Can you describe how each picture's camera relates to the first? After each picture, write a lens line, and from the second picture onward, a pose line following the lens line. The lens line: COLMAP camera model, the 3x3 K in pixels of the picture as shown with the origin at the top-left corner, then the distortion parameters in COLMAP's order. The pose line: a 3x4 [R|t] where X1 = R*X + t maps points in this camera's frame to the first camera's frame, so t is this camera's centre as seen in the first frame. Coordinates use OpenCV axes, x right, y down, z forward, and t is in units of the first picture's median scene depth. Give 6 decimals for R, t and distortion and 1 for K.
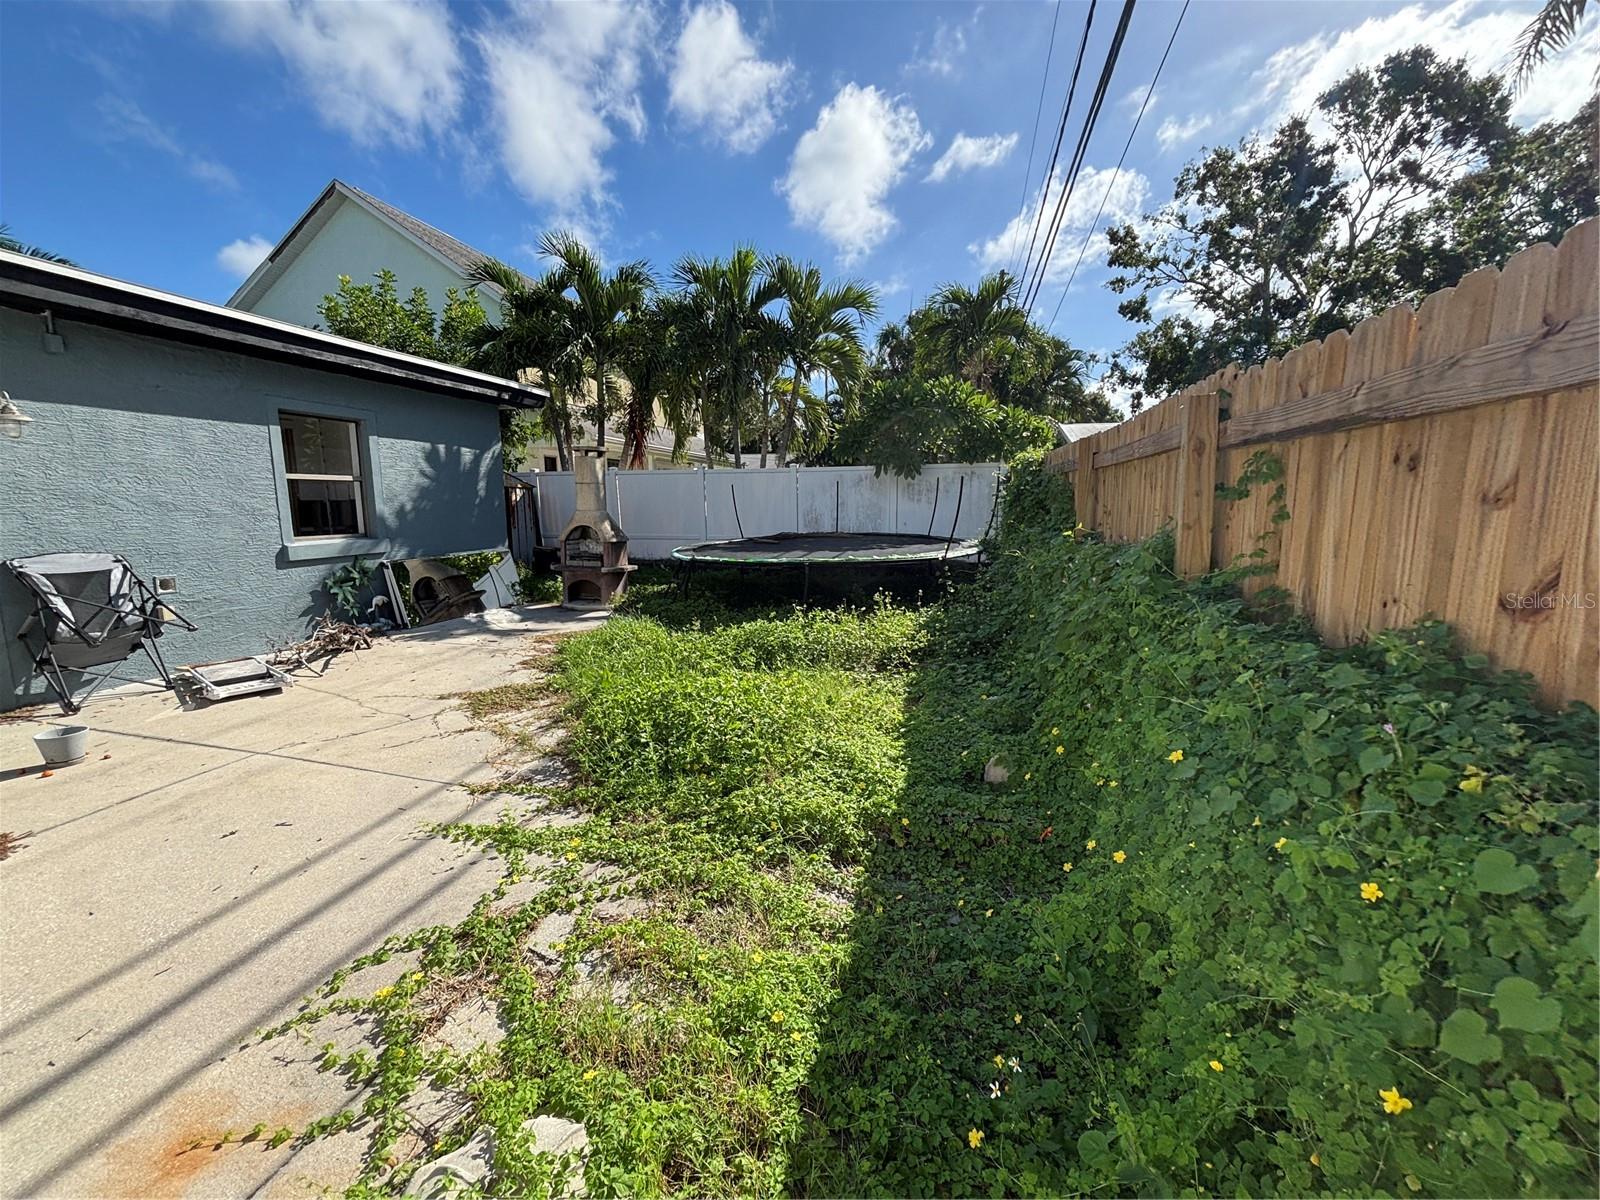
lens RADIAL K [[652.1, 0, 805.4], [0, 652.1, 596.2], [0, 0, 1]] dist [-0.000506, 0.000516]
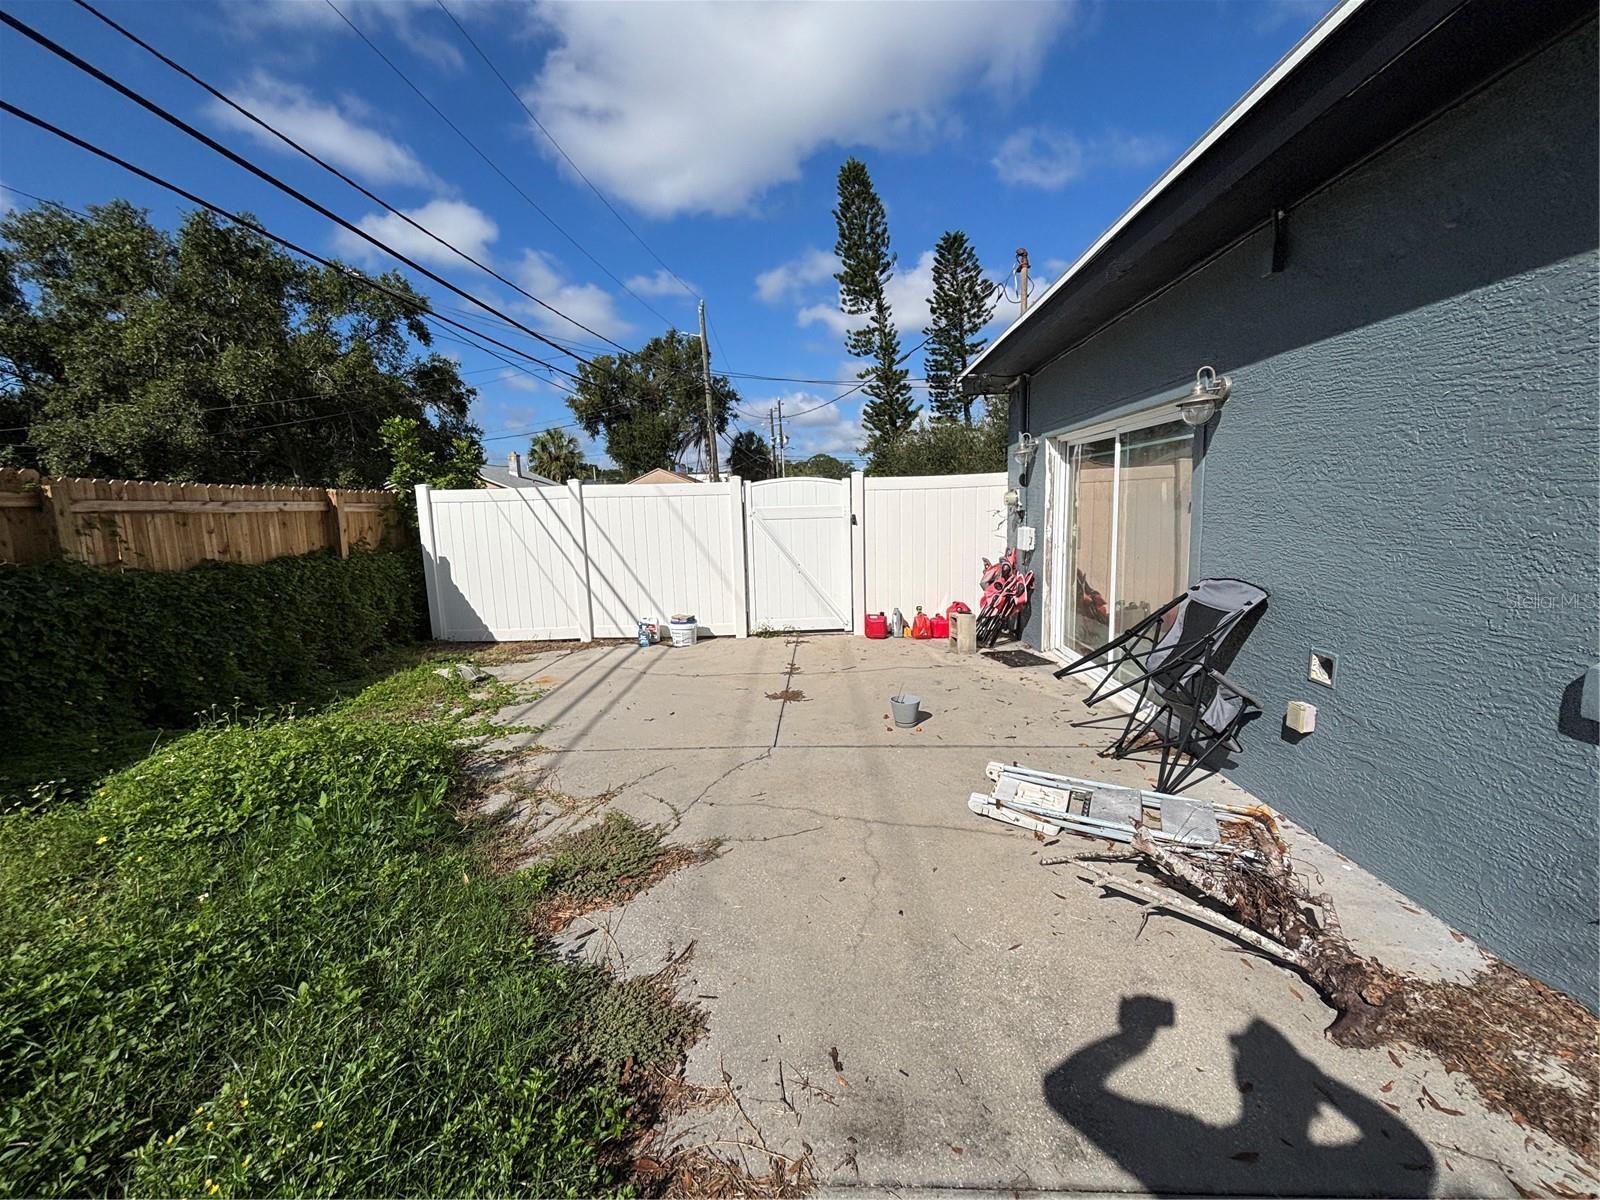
lens RADIAL K [[652.1, 0, 798.3], [0, 652.1, 594.5], [0, 0, 1]] dist [-0.000506, 0.000516]
pose [[-0.977107, 0.058224, -0.204627, -0.317255], [-0.002471, 0.958651, 0.284573, -0.151003], [0.212735, 0.278564, -0.936561, 0.930295]]
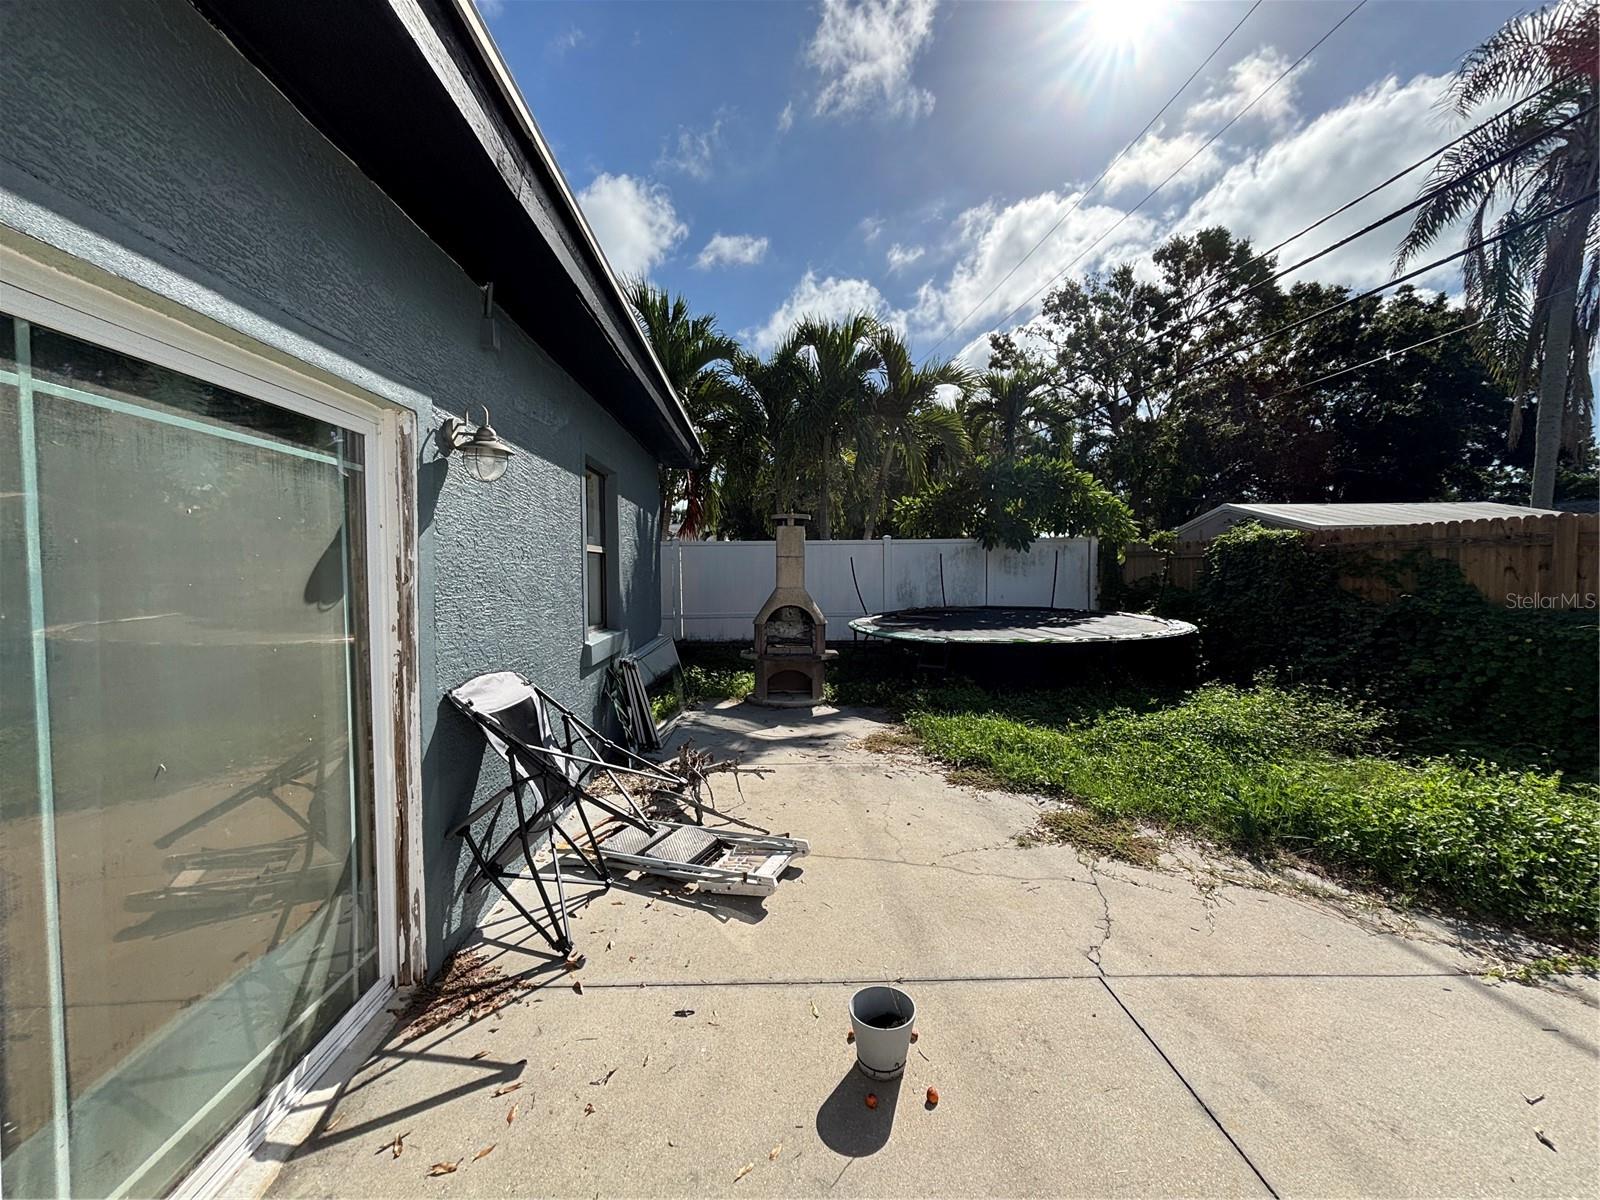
lens RADIAL K [[652.1, 0, 792.4], [0, 652.1, 602.2], [0, 0, 1]] dist [-0.000506, 0.000516]
pose [[0.953479, -0.013073, 0.301176, -0.624191], [0.042039, 0.995063, -0.089896, -0.037936], [-0.298514, 0.098376, 0.949322, 0.210125]]
